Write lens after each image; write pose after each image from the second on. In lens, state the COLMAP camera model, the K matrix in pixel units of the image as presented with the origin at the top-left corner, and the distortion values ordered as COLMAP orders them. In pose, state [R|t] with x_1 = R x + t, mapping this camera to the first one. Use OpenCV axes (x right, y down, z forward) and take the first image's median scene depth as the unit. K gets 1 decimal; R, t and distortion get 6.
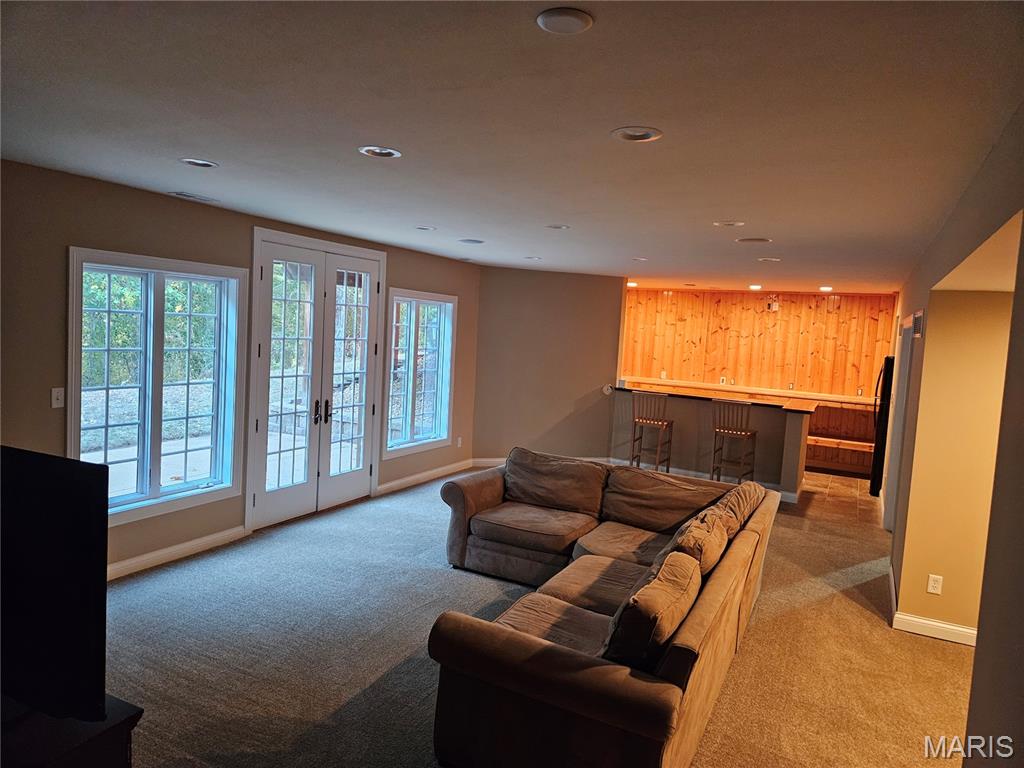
lens RADIAL K [[682.6, 0, 513.5], [0, 682.6, 383.9], [0, 0, 1]] dist [0.055684, 0.001684]
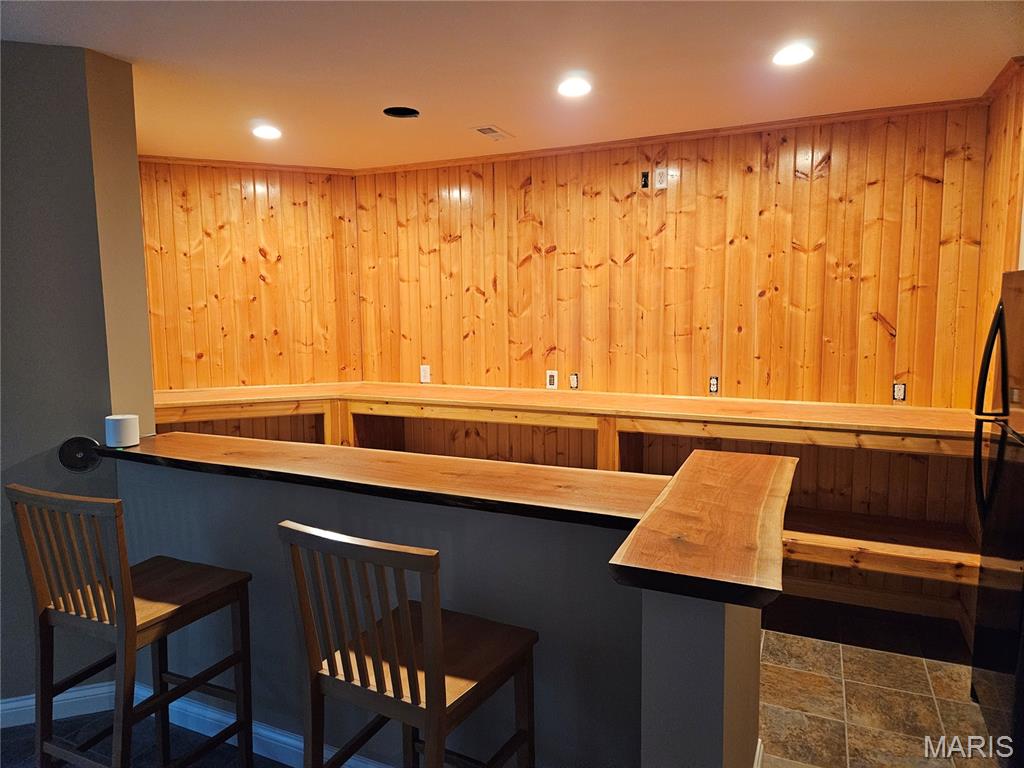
lens RADIAL K [[682.6, 0, 507.0], [0, 682.6, 378.4], [0, 0, 1]] dist [0.055684, 0.001684]
pose [[0.997554, -0.063139, 0.029986, 0.276647], [0.063136, 0.998004, 0.001031, -0.007765], [-0.029991, 0.000864, 0.999550, 0.621616]]
